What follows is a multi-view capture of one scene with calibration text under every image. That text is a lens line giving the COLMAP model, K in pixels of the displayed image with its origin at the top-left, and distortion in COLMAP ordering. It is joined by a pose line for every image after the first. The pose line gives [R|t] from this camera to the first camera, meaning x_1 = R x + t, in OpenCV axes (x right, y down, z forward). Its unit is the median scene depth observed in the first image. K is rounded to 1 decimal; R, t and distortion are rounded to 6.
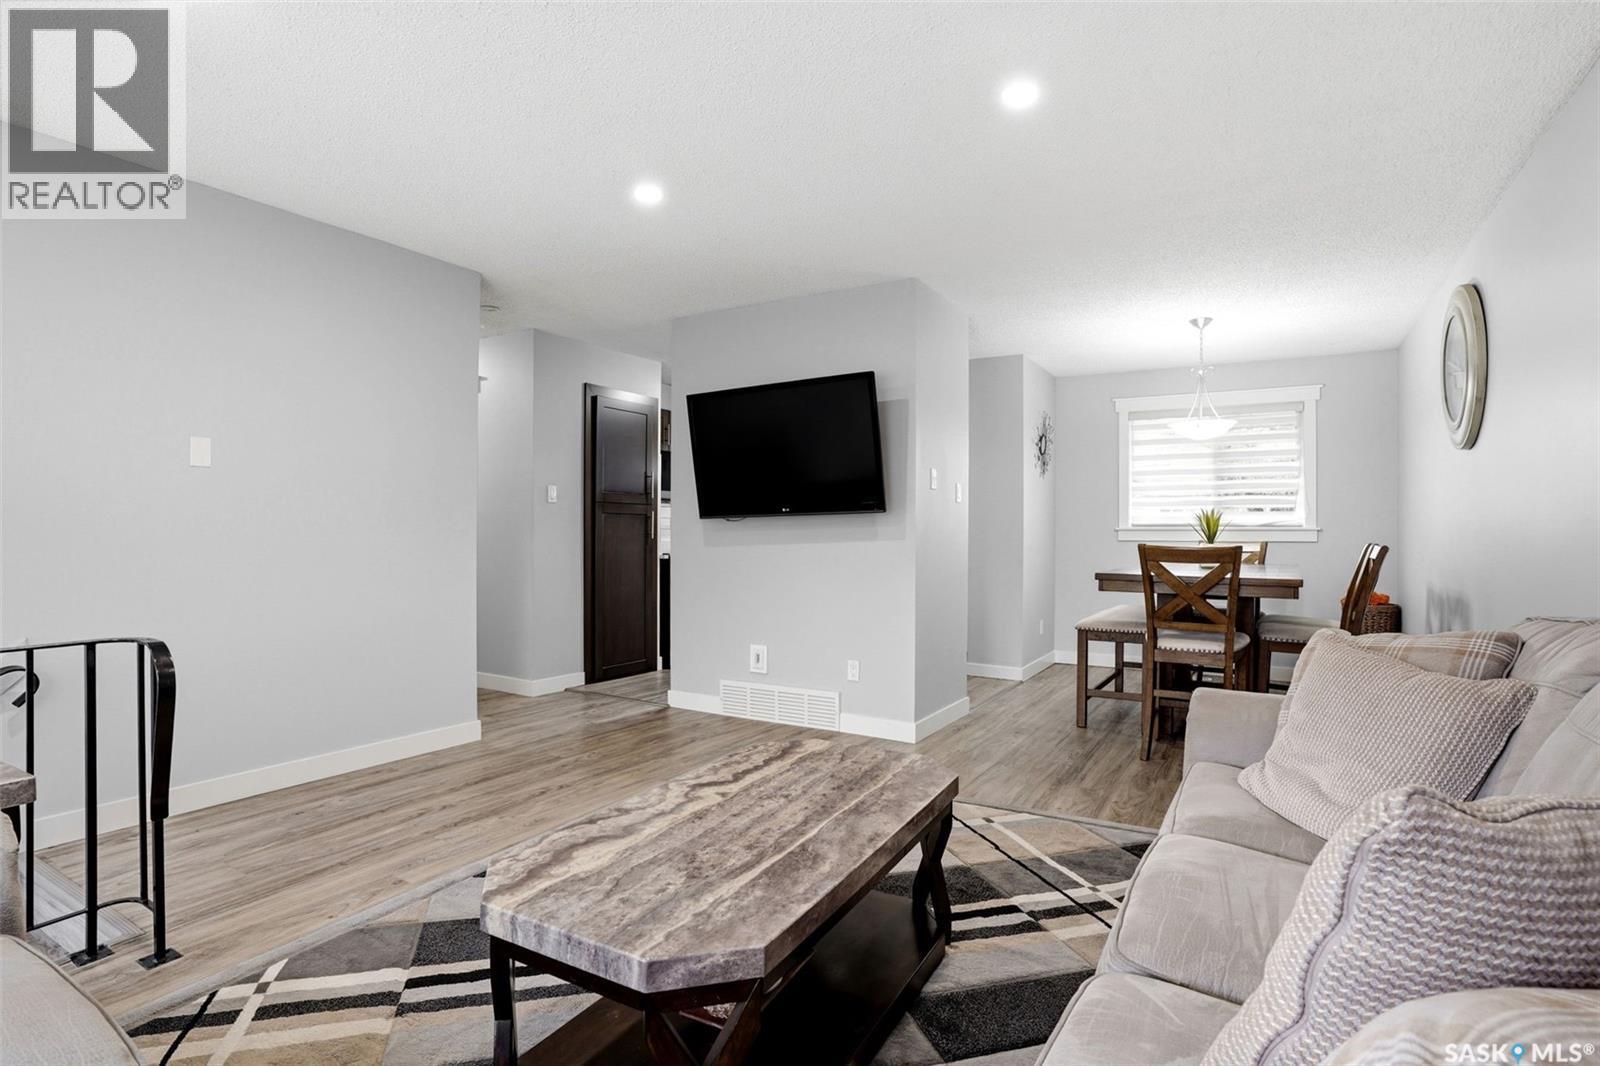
lens RADIAL K [[825.9, 0, 800.0], [0, 825.9, 533.0], [0, 0, 1]] dist [-0.016355, -0.000089]
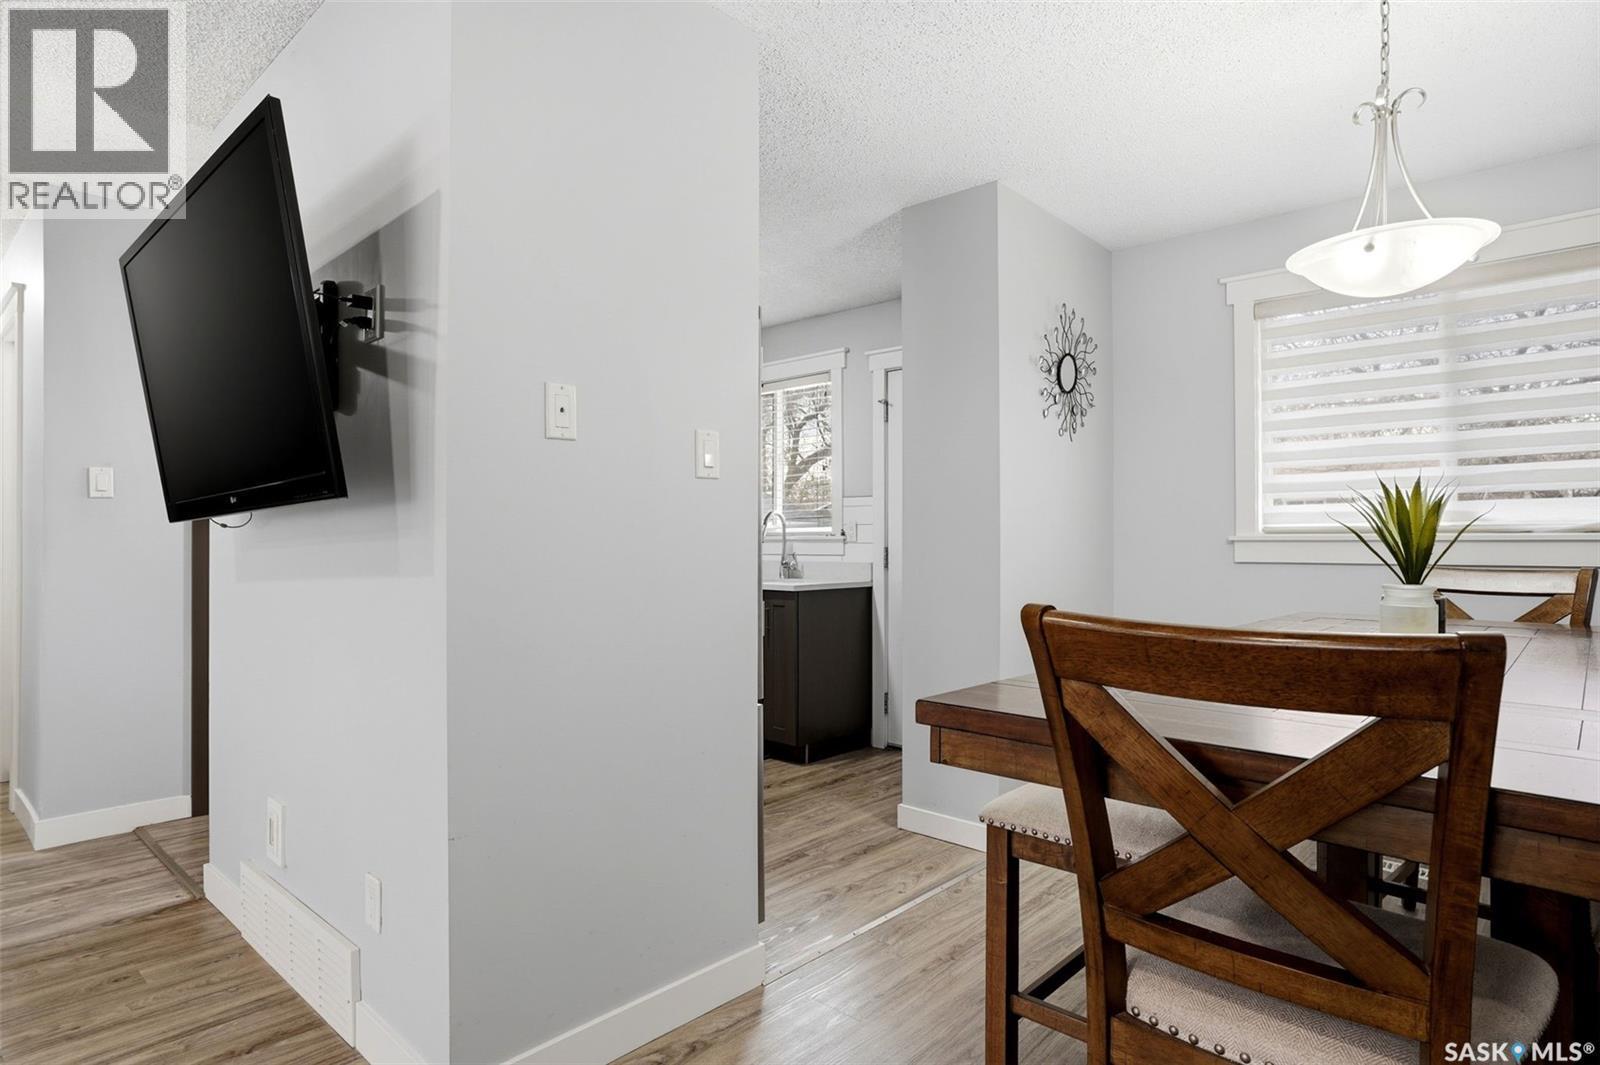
lens RADIAL K [[873.9, 0, 755.5], [0, 873.9, 536.7], [0, 0, 1]] dist [-0.080457, 0.041559]
pose [[0.968691, -0.004215, -0.248232, 0.314262], [0.002207, 0.999963, -0.008367, -0.003926], [0.248258, 0.007557, 0.968664, 0.577651]]
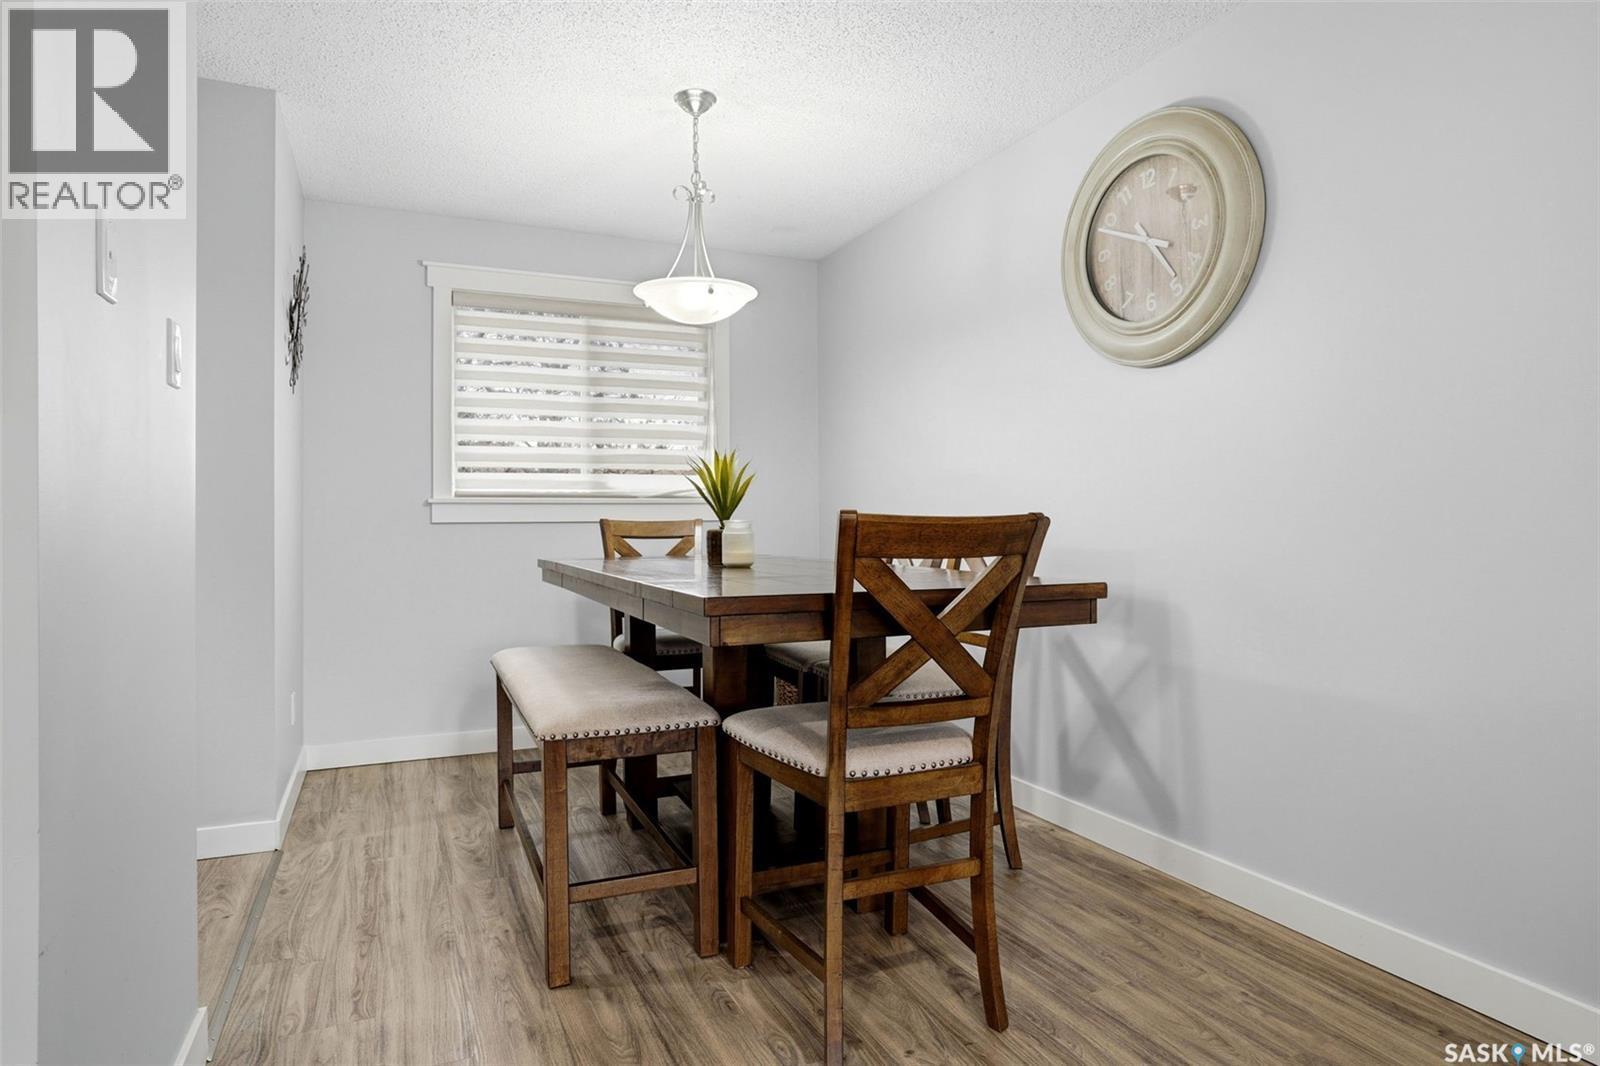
lens RADIAL K [[914.0, 0, 801.2], [0, 914.0, 524.2], [0, 0, 1]] dist [-0.052333, 0.000462]
pose [[0.573377, -0.005694, 0.819272, 0.052841], [0.008954, 0.999960, 0.000684, 0.015136], [-0.819243, 0.006944, 0.573405, 0.618936]]
